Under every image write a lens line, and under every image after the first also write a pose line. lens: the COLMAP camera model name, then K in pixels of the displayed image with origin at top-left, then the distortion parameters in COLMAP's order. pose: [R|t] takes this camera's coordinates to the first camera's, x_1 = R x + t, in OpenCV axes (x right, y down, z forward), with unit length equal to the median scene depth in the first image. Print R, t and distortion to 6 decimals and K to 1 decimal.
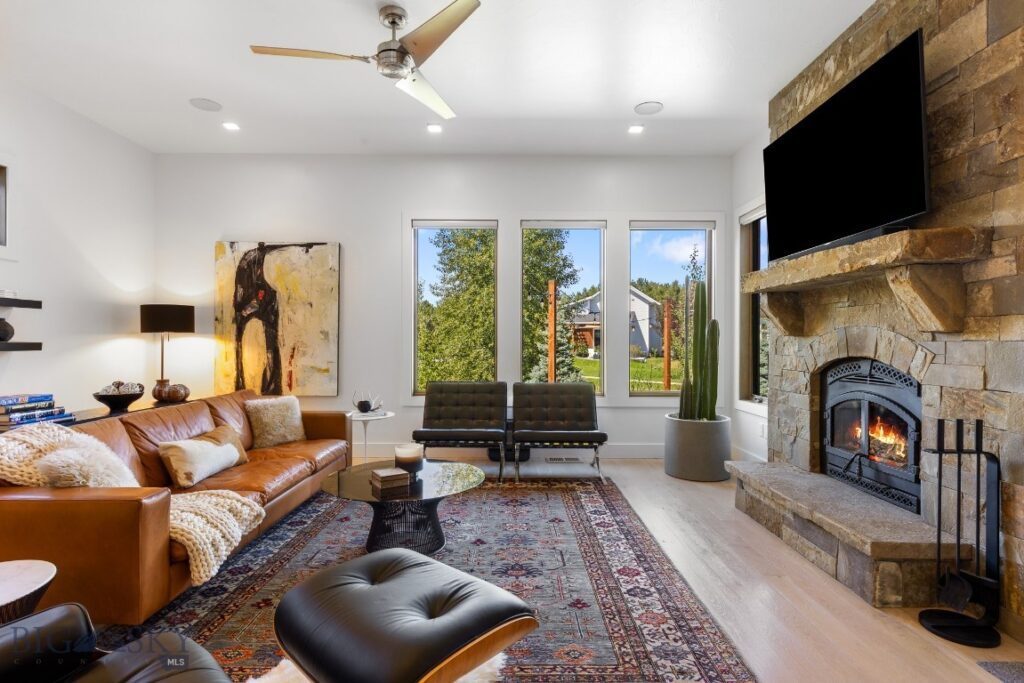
lens RADIAL K [[530.0, 0, 511.3], [0, 530.0, 341.6], [0, 0, 1]] dist [-0.000275, -0.000357]
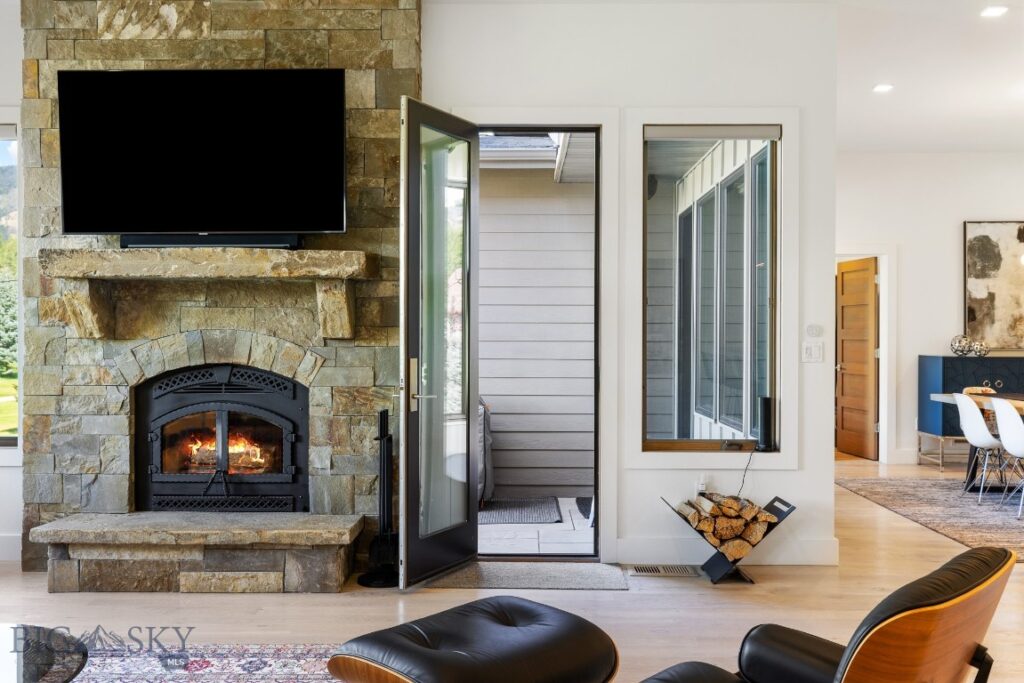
lens RADIAL K [[955.7, 0, 511.6], [0, 955.7, 340.0], [0, 0, 1]] dist [-0.005898, 0.000000]
pose [[-0.030880, -0.012449, 0.999446, -1.078552], [-0.003647, 0.999917, 0.012342, -0.036205], [-0.999516, -0.003264, -0.030923, 0.600226]]
